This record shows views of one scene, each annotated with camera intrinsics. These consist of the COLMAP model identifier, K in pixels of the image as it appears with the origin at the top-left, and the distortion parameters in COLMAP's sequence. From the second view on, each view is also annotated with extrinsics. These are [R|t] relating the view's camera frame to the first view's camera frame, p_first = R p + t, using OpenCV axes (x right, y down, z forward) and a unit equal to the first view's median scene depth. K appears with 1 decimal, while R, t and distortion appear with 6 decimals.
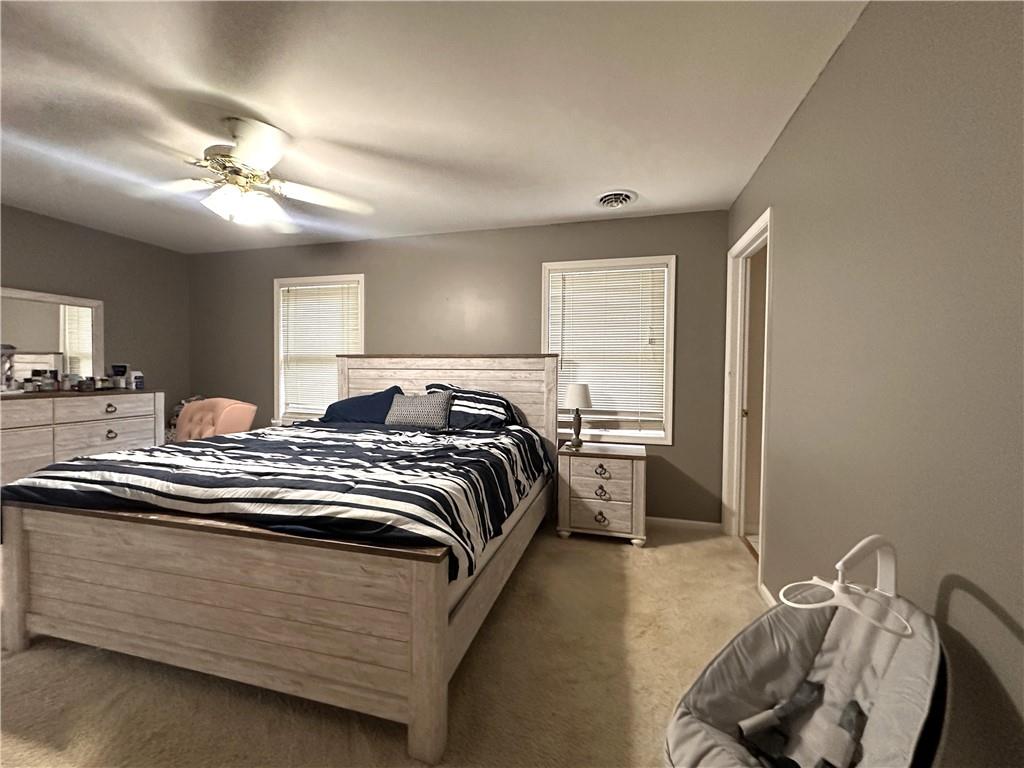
lens RADIAL K [[409.5, 0, 513.6], [0, 409.5, 379.5], [0, 0, 1]] dist [-0.003916, 0.001234]
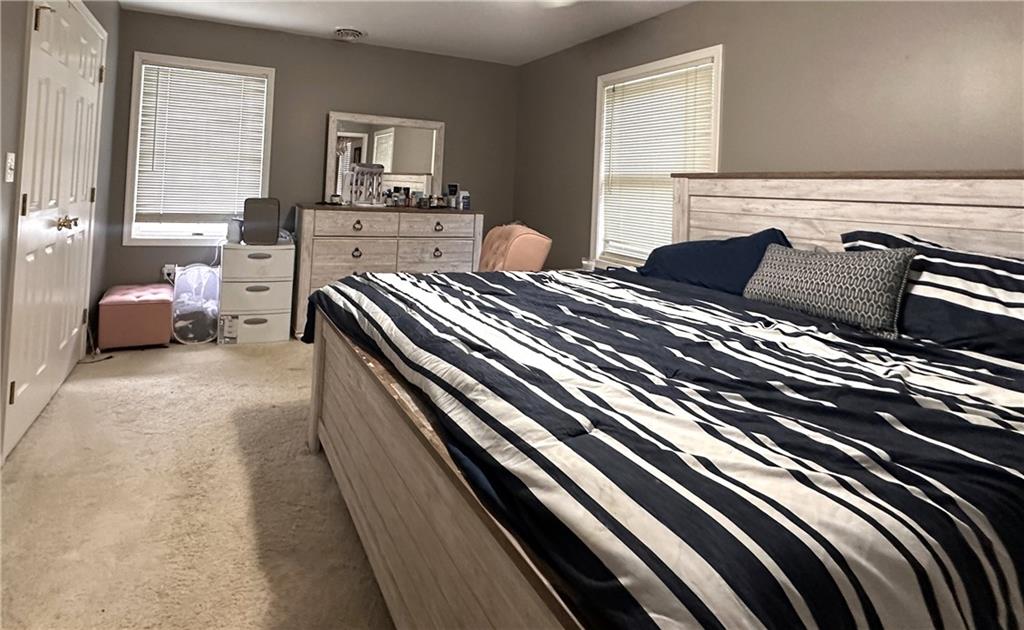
lens RADIAL K [[418.7, 0, 513.7], [0, 418.7, 184.7], [0, 0, 1]] dist [-0.000696, -0.000243]
pose [[0.569350, -0.004001, -0.822086, -0.025692], [-0.059430, 0.997172, -0.046012, 0.003171], [0.819944, 0.075053, 0.567502, 0.431686]]
